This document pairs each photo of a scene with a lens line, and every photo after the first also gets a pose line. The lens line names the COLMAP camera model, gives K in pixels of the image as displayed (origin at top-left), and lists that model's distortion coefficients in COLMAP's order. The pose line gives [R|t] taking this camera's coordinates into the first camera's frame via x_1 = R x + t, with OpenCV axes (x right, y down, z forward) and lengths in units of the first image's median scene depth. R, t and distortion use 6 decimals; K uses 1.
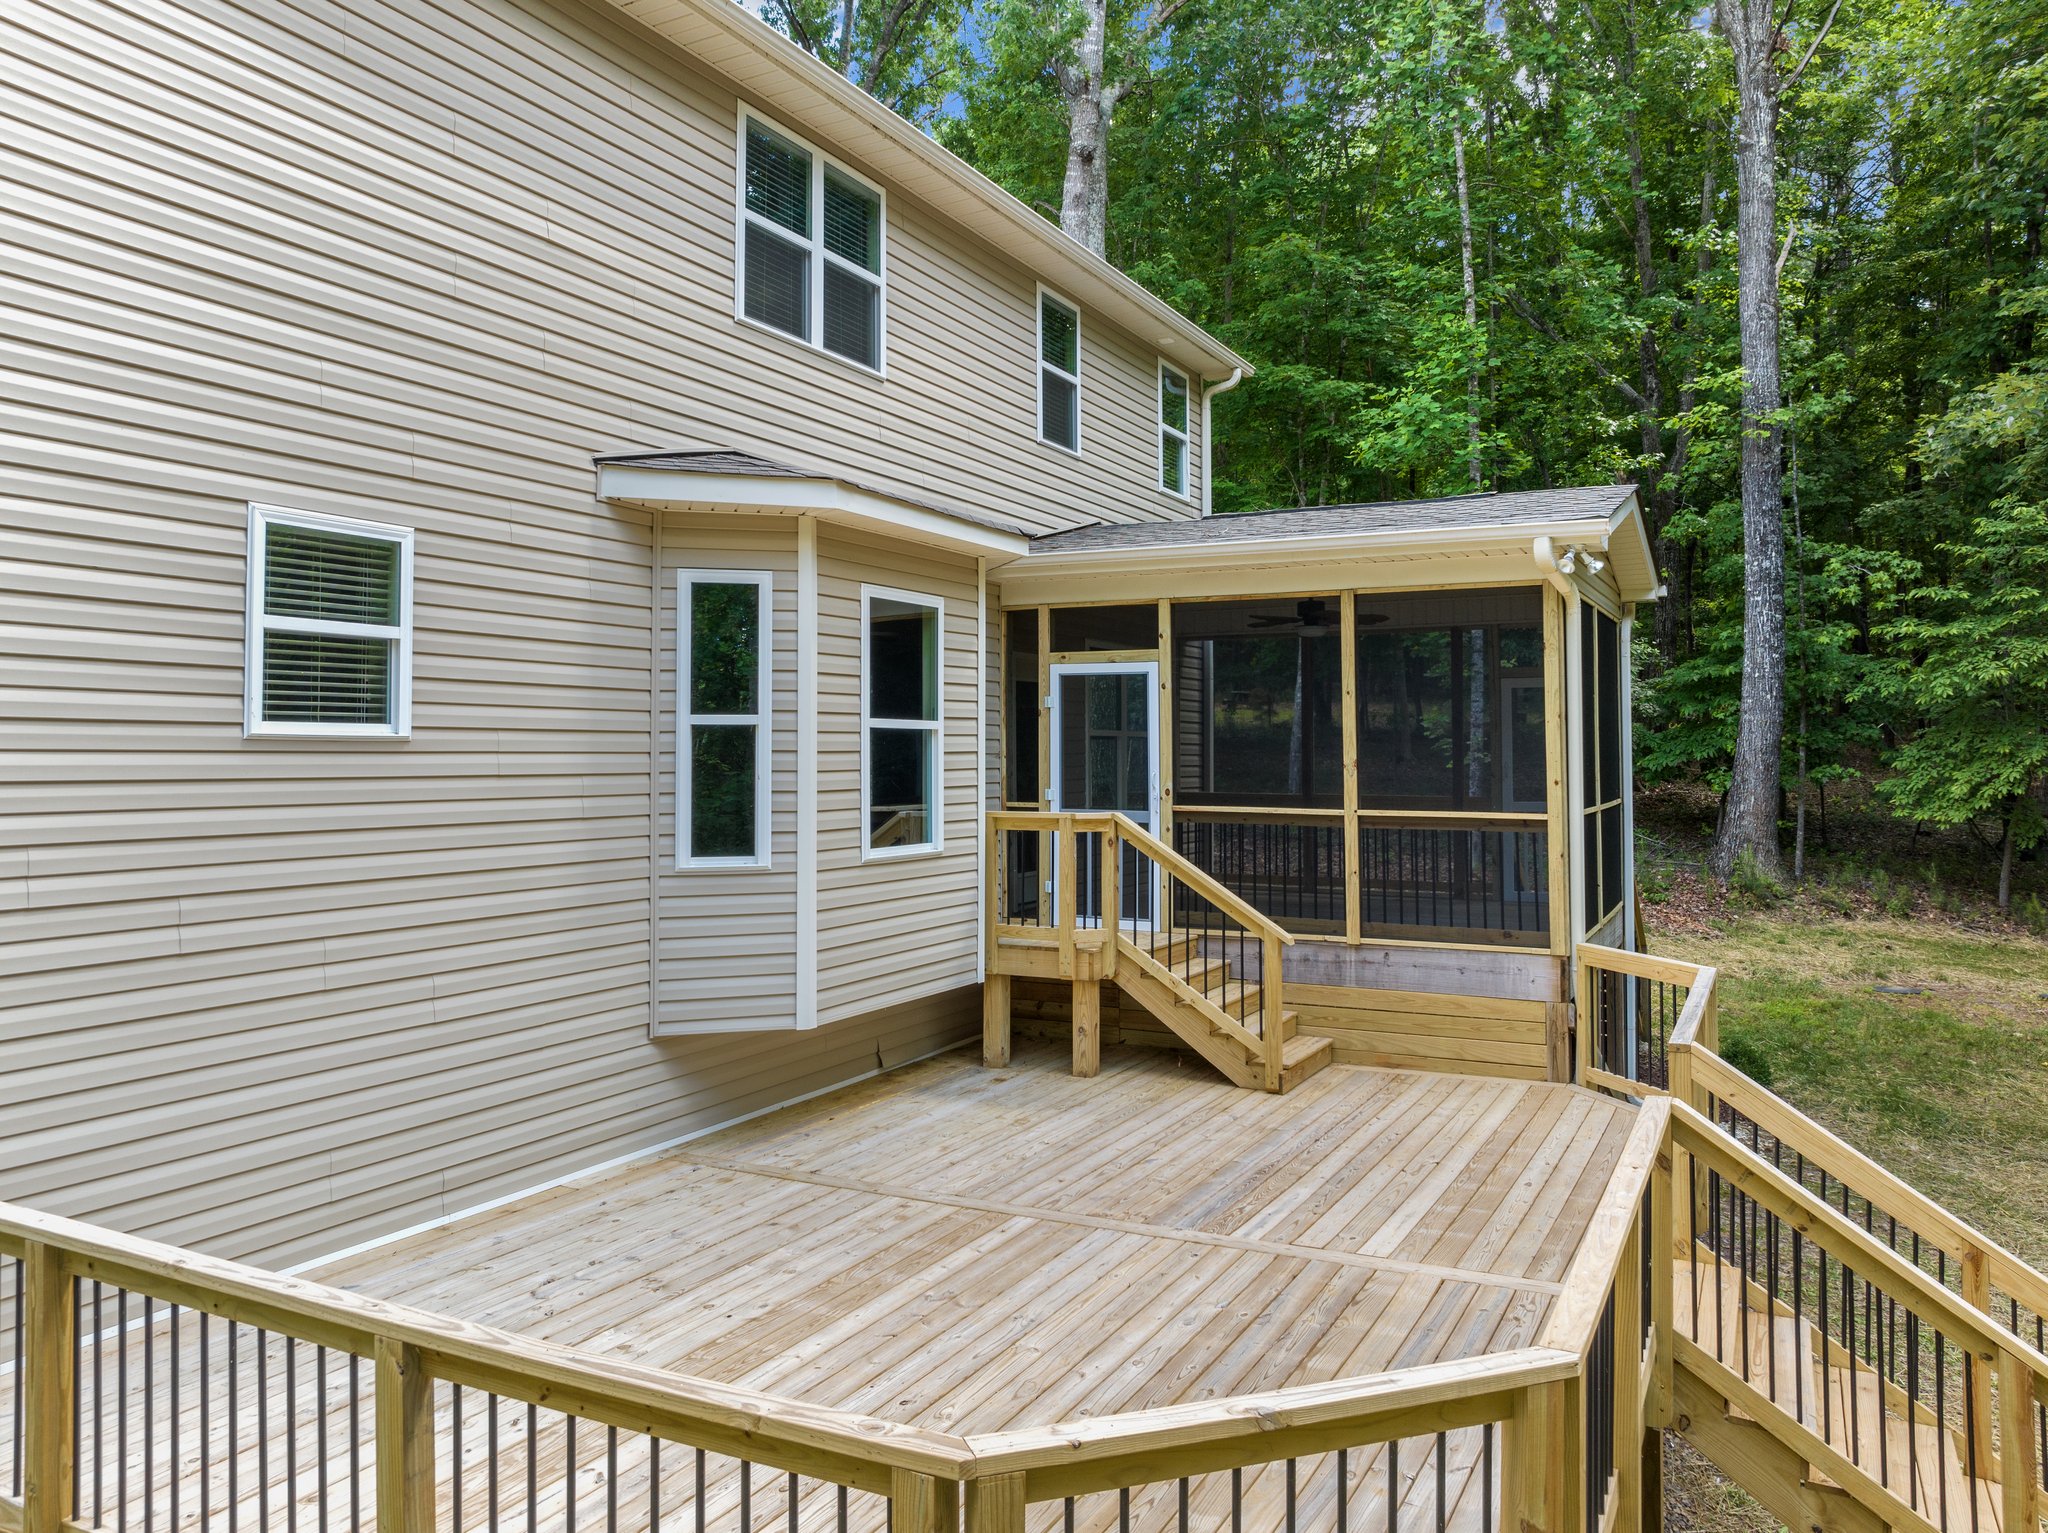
lens RADIAL K [[1429.6, 0, 1023.1], [0, 1429.6, 703.5], [0, 0, 1]] dist [-0.037579, 0.000500]
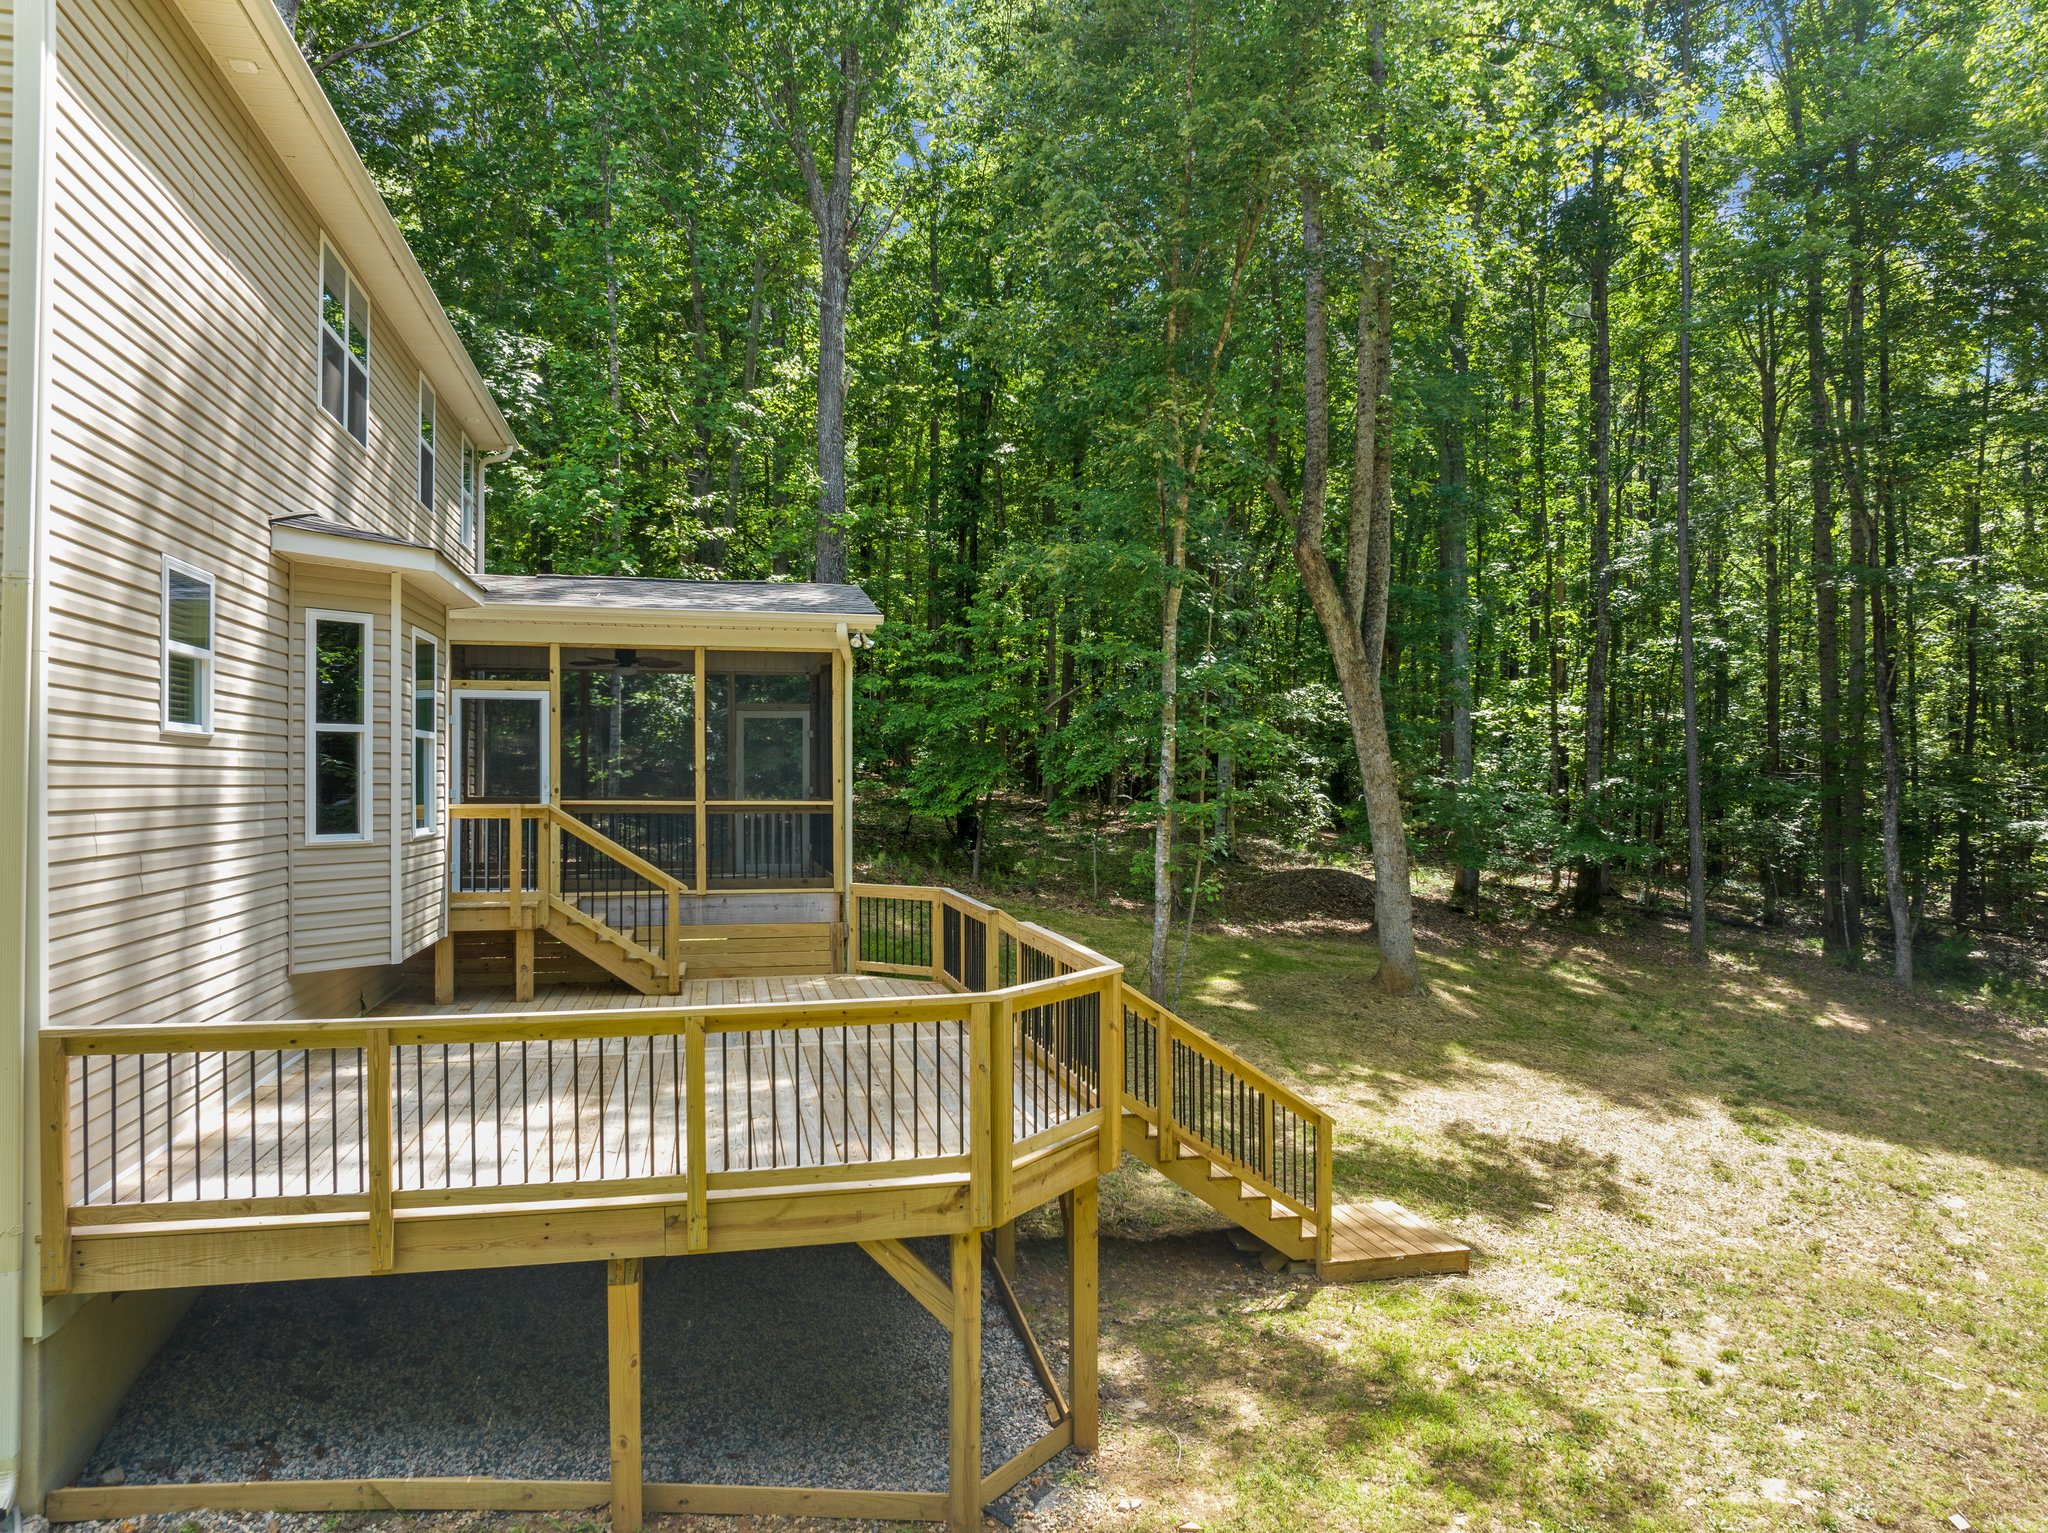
lens RADIAL K [[1429.6, 0, 982.3], [0, 1429.6, 754.9], [0, 0, 1]] dist [-0.037579, 0.000500]
pose [[0.778970, 0.009827, 0.626985, -0.460220], [-0.019662, 0.999768, 0.008758, 0.010756], [-0.626753, -0.019150, 0.778982, -0.298184]]
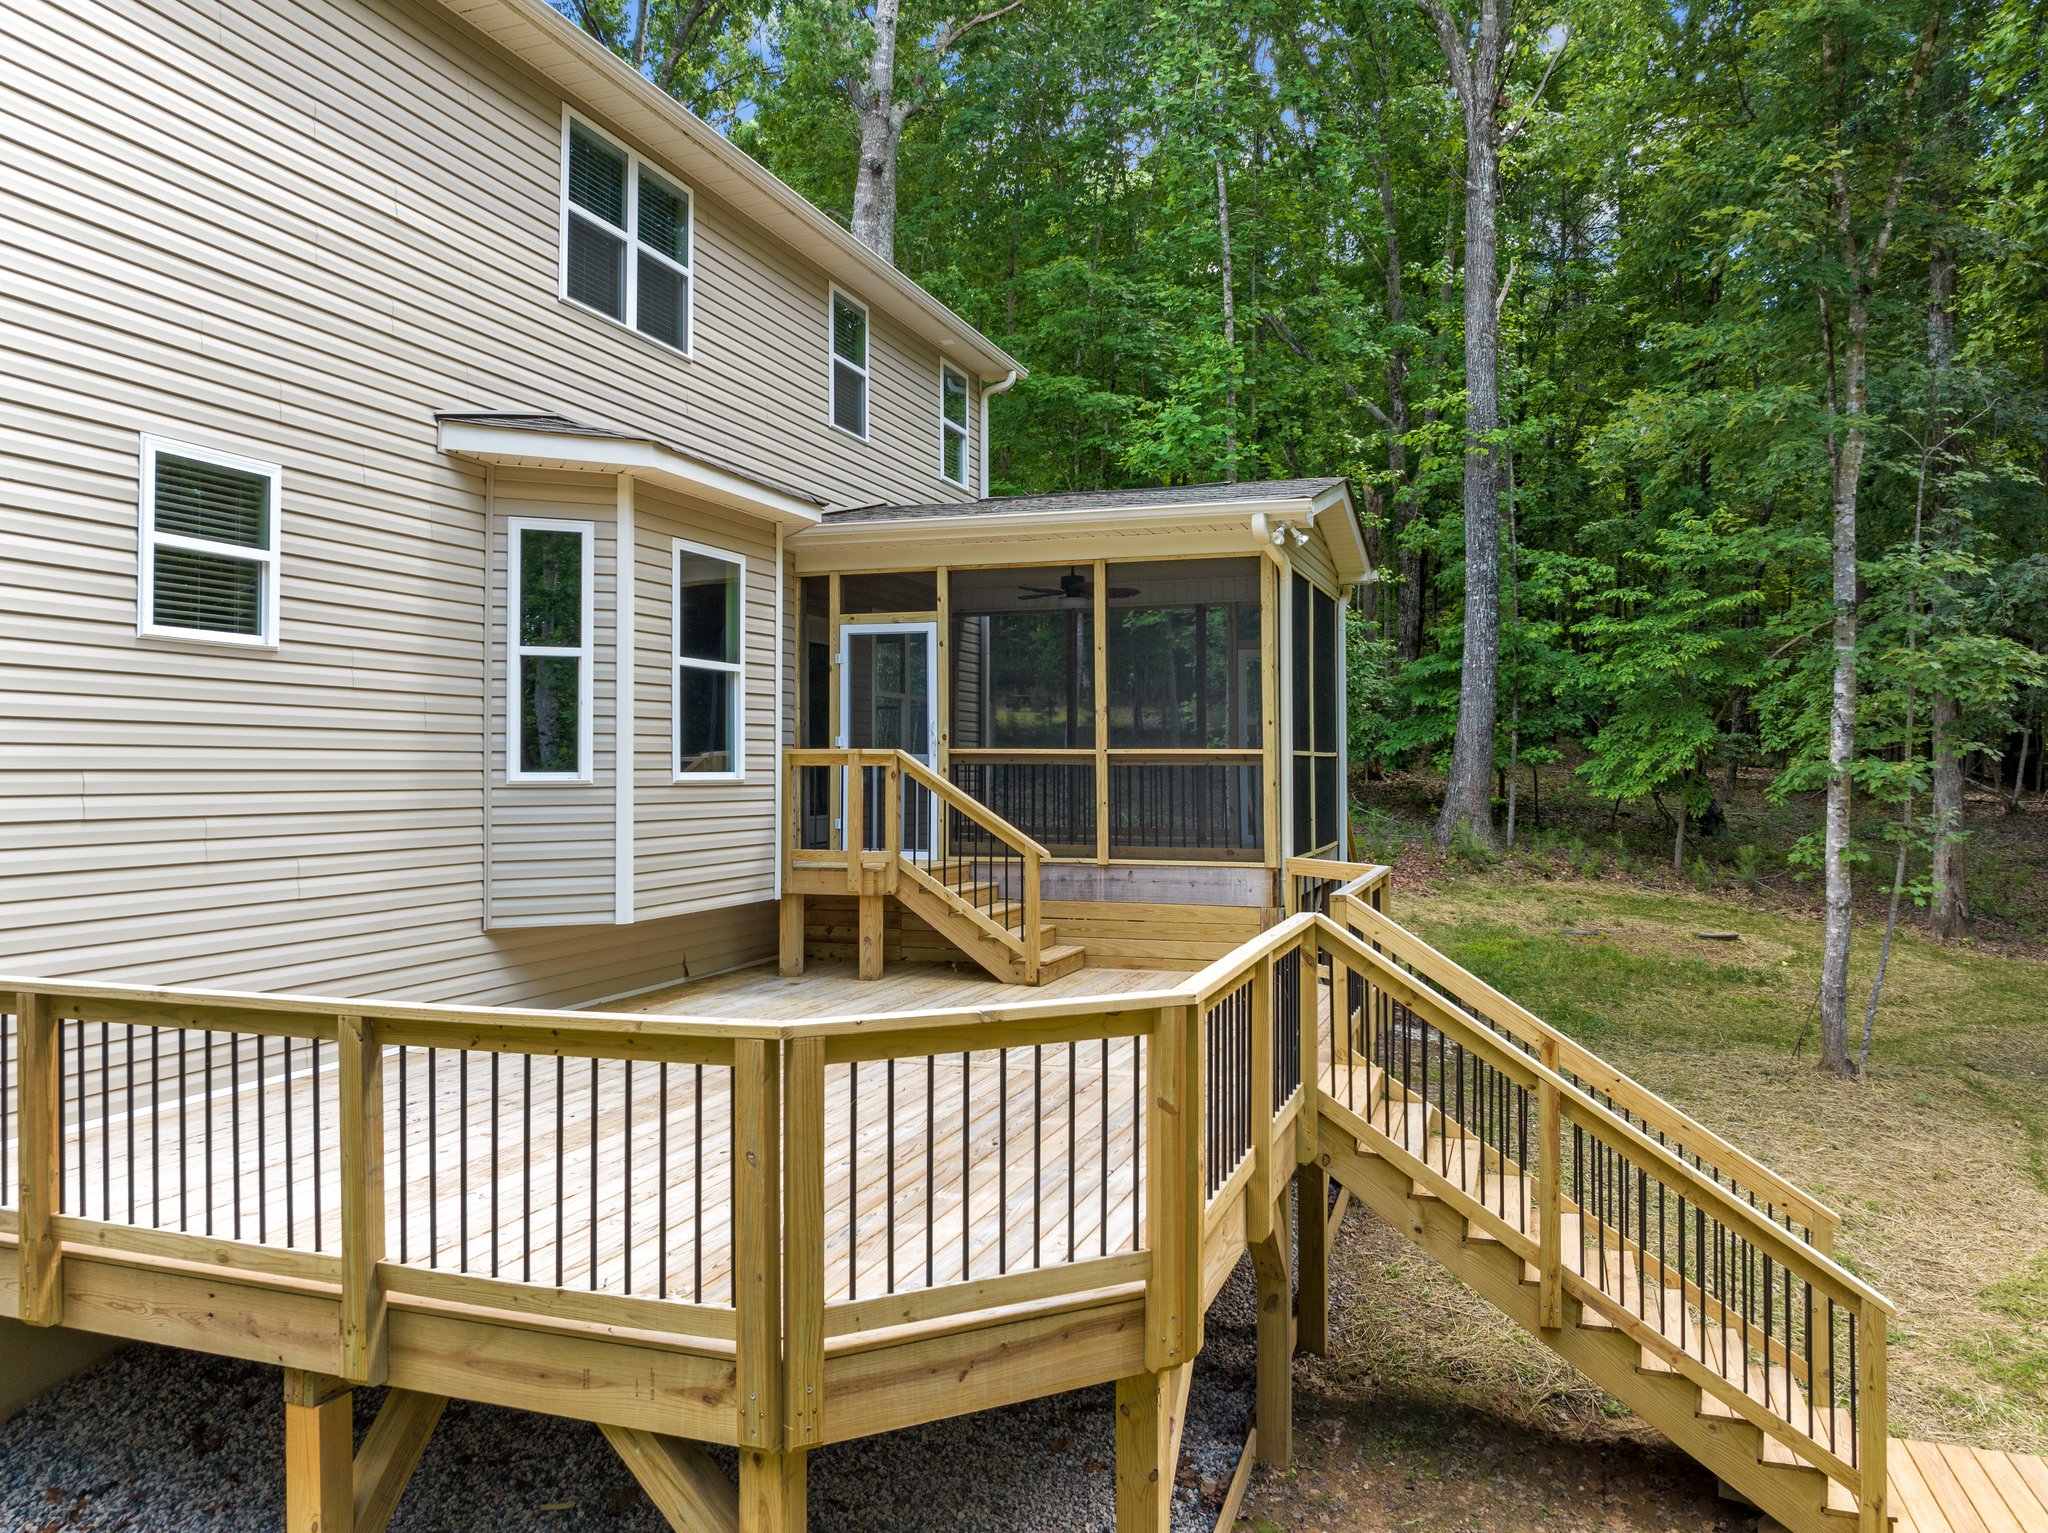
lens RADIAL K [[1429.6, 0, 1018.9], [0, 1429.6, 737.1], [0, 0, 1]] dist [-0.037579, 0.000500]
pose [[0.989547, 0.002519, 0.144191, -0.003667], [-0.004293, 0.999919, 0.011993, 0.052682], [-0.144150, -0.012486, 0.989477, -0.141710]]
